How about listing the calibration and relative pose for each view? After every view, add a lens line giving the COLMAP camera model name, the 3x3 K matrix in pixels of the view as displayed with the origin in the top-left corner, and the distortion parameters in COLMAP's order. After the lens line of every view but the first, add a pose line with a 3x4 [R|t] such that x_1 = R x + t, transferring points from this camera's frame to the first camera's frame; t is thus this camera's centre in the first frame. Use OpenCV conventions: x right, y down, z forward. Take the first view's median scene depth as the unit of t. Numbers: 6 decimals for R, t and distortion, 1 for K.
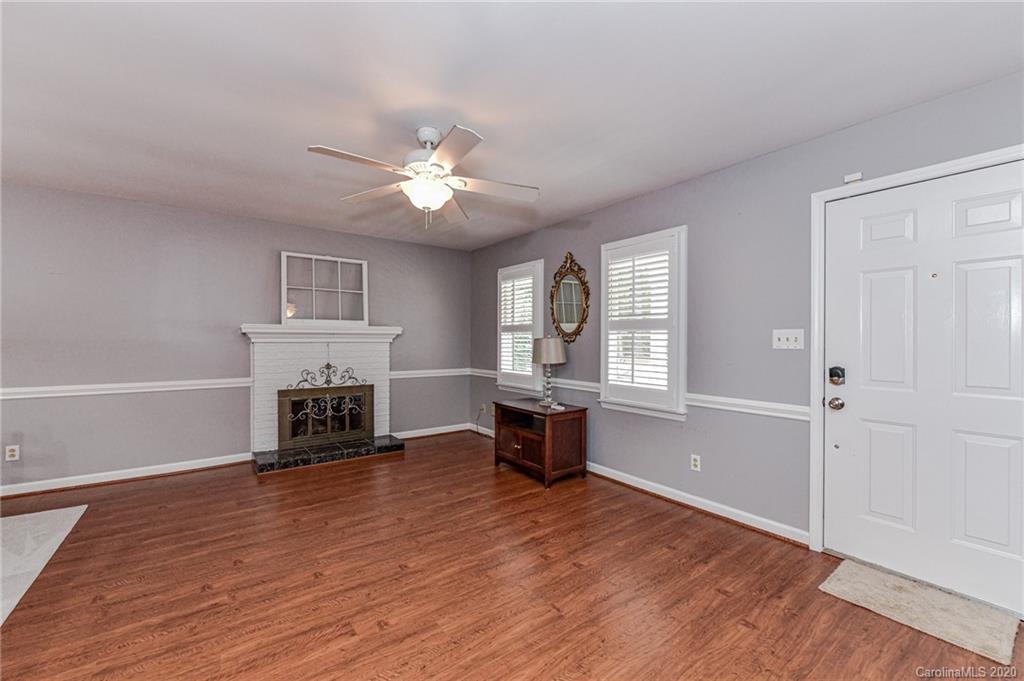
lens RADIAL K [[412.3, 0, 511.8], [0, 412.3, 339.2], [0, 0, 1]] dist [-0.000557, -0.001183]
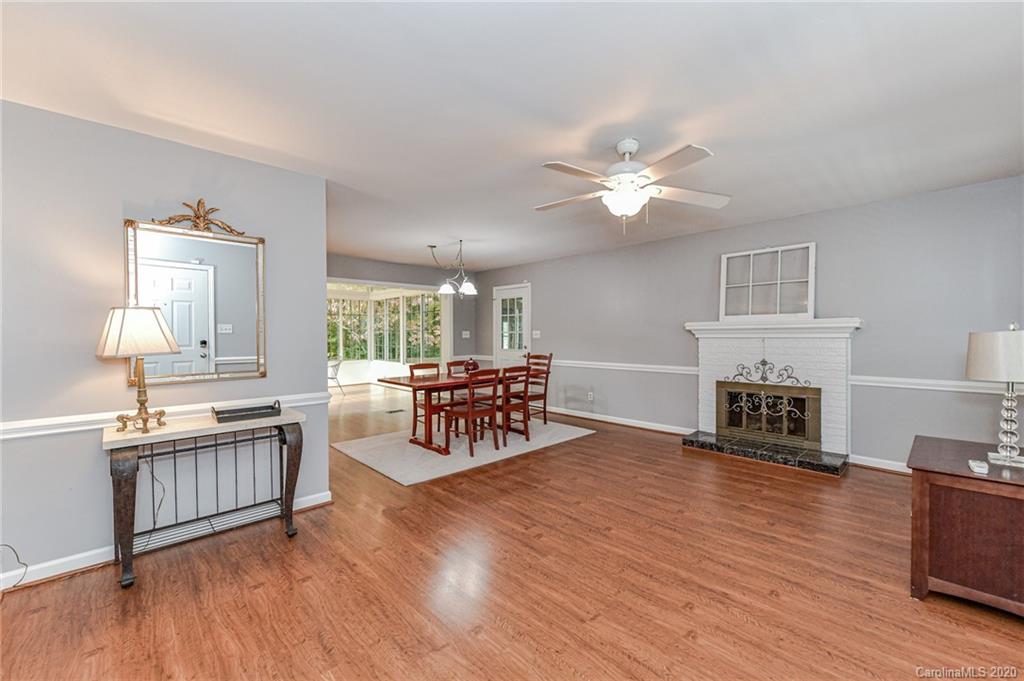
lens RADIAL K [[412.3, 0, 516.7], [0, 412.3, 339.8], [0, 0, 1]] dist [-0.000557, -0.001183]
pose [[0.129553, 0.007120, -0.991547, 0.613039], [0.008629, 0.999928, 0.008308, -0.000894], [0.991535, -0.009632, 0.129483, 0.418432]]
